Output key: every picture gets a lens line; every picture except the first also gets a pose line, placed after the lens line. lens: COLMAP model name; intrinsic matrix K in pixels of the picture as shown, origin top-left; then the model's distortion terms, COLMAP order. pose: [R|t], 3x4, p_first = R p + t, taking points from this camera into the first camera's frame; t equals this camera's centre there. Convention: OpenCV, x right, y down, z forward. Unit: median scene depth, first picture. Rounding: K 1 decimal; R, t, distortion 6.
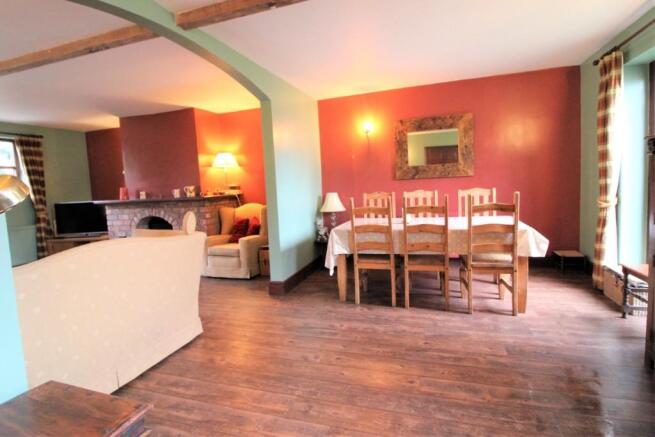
lens RADIAL K [[329.9, 0, 327.6], [0, 329.9, 213.7], [0, 0, 1]] dist [-0.010045, -0.001997]
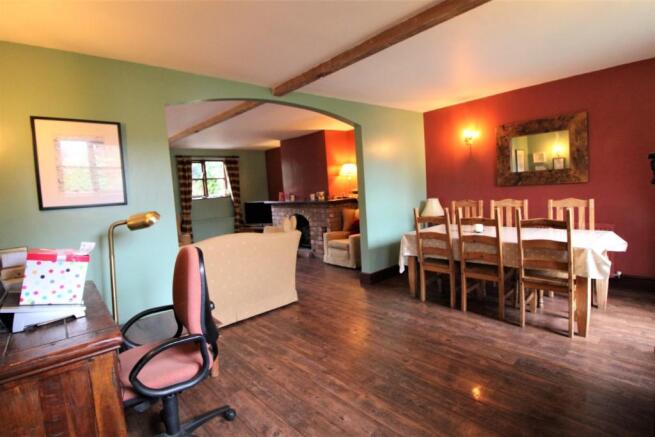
lens RADIAL K [[329.9, 0, 330.4], [0, 329.9, 215.6], [0, 0, 1]] dist [-0.010045, -0.001997]
pose [[0.869920, 0.037128, -0.491794, 0.316851], [-0.025816, 0.999223, 0.029772, -0.039438], [0.492518, -0.013202, 0.870202, -0.122100]]
